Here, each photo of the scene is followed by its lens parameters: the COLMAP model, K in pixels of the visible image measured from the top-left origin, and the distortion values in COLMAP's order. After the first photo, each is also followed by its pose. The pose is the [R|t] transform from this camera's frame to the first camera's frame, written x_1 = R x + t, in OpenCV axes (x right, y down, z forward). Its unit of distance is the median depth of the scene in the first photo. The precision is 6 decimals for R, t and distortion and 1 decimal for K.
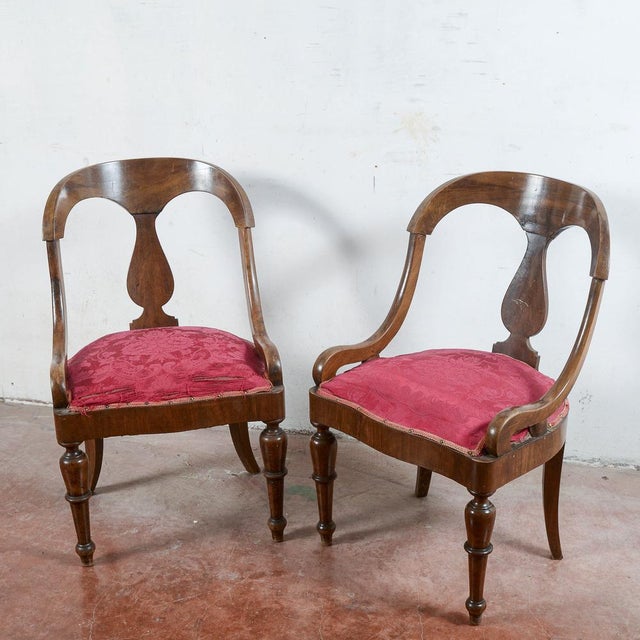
lens RADIAL K [[1149.1, 0, 318.5], [0, 1149.1, 329.7], [0, 0, 1]] dist [-0.011716, 0.137815]
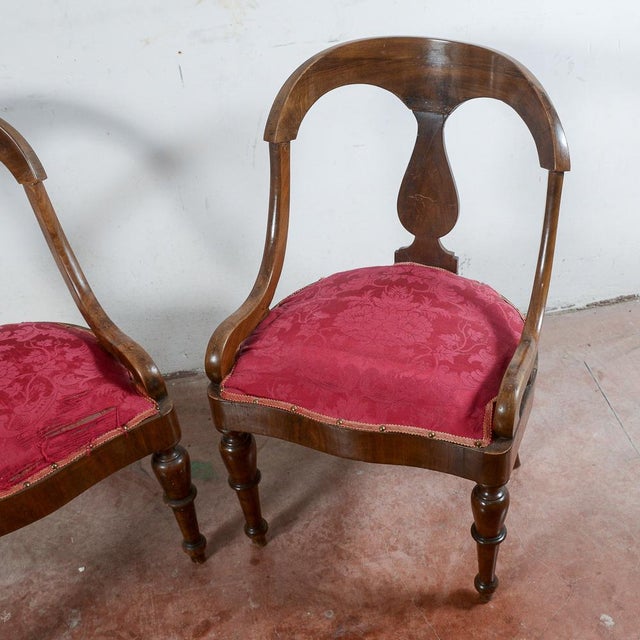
lens RADIAL K [[911.2, 0, 403.1], [0, 911.2, 279.1], [0, 0, 1]] dist [-0.104731, 0.102537]
pose [[0.883814, -0.282602, 0.372839, -0.091618], [0.194003, 0.946577, 0.257595, -0.139830], [-0.425718, -0.155334, 0.891423, 0.435387]]
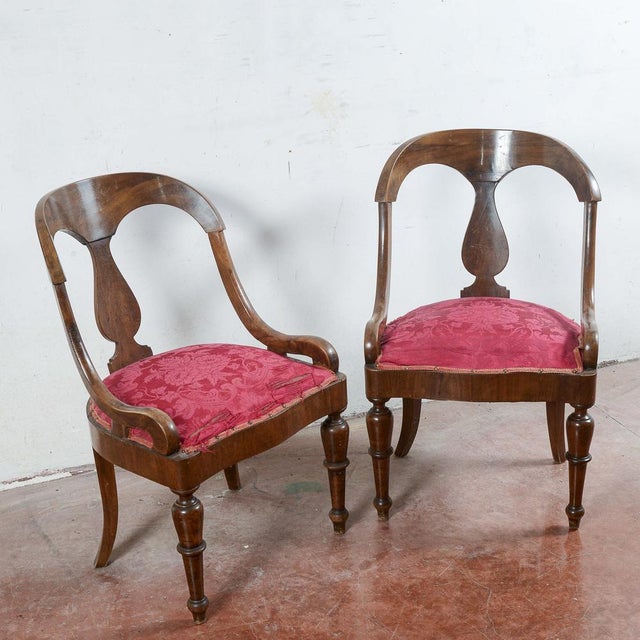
lens RADIAL K [[1172.6, 0, 320.2], [0, 1172.6, 333.0], [0, 0, 1]] dist [0.004964, 0.152632]
pose [[0.805119, -0.232505, 0.545642, -0.583573], [0.241852, 0.968701, 0.055912, -0.044265], [-0.541563, 0.086948, 0.836151, 0.161836]]
